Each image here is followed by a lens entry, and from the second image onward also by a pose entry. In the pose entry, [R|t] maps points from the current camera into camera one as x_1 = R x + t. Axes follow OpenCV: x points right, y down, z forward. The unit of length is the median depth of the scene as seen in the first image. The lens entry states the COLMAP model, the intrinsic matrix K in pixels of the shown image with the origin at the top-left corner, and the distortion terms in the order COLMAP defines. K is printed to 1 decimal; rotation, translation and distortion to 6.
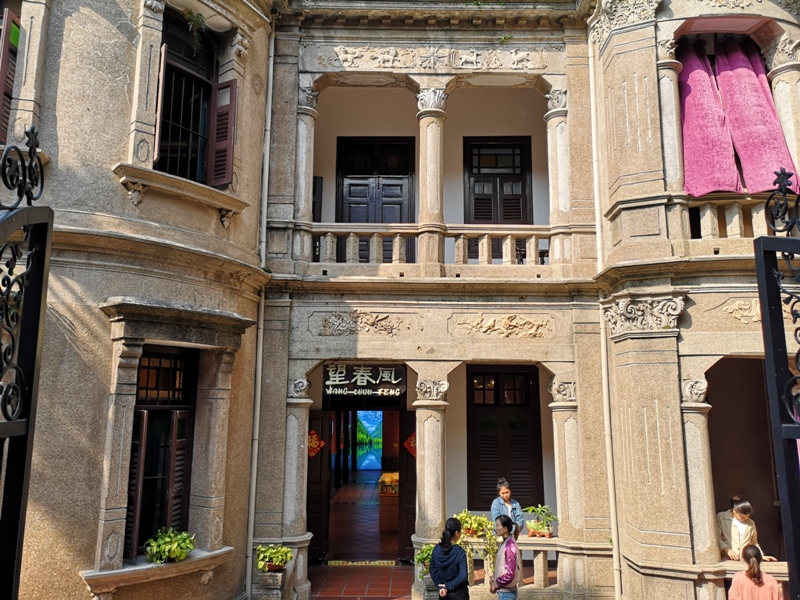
lens RADIAL K [[618.3, 0, 397.9], [0, 618.3, 302.5], [0, 0, 1]] dist [0.050528, -0.027693]
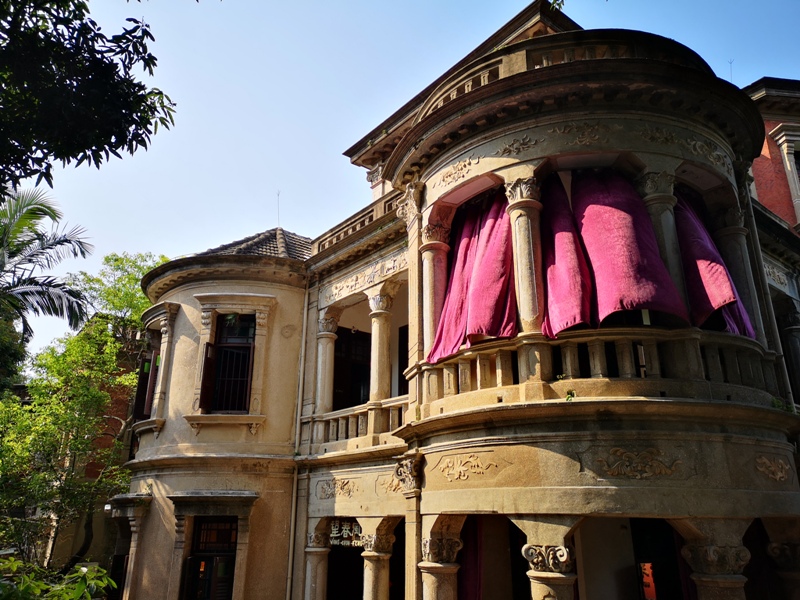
lens RADIAL K [[618.3, 0, 399.0], [0, 618.3, 298.3], [0, 0, 1]] dist [0.050528, -0.027693]
pose [[0.629277, -0.271986, -0.728035, 1.105226], [0.131479, 0.960517, -0.245195, -0.013587], [0.765979, 0.058574, 0.640191, 0.217206]]
